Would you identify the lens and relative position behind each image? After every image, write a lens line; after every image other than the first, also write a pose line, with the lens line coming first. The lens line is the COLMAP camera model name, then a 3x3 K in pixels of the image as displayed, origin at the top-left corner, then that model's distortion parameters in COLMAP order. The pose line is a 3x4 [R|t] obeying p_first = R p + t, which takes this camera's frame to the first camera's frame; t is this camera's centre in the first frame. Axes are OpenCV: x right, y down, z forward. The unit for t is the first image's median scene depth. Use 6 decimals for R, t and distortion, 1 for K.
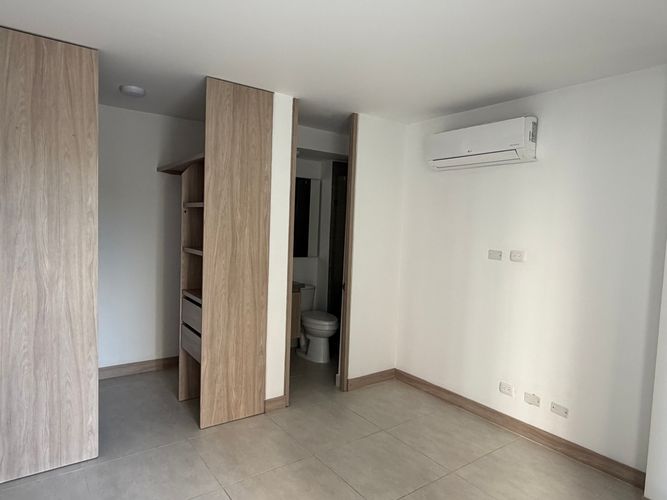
lens RADIAL K [[418.7, 0, 333.5], [0, 418.7, 250.0], [0, 0, 1]] dist [0.001390, 0.000538]
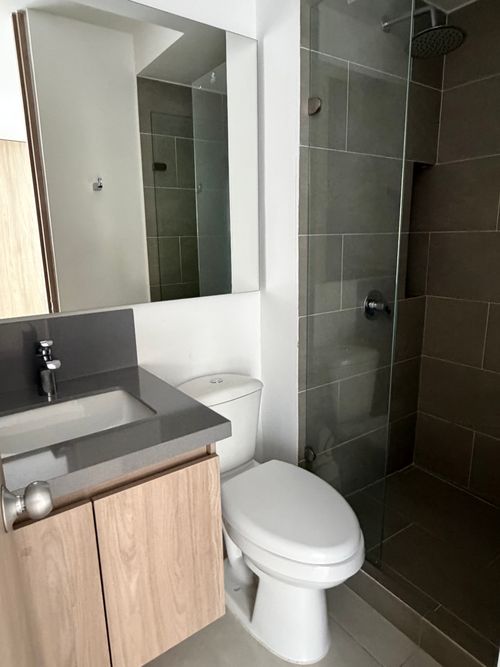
lens RADIAL K [[418.7, 0, 250.0], [0, 418.7, 333.5], [0, 0, 1]] dist [0.001390, 0.000538]
pose [[0.998414, -0.052614, -0.020026, -0.042212], [0.055190, 0.984957, 0.163748, -0.004749], [0.011110, -0.164593, 0.986299, 0.668366]]
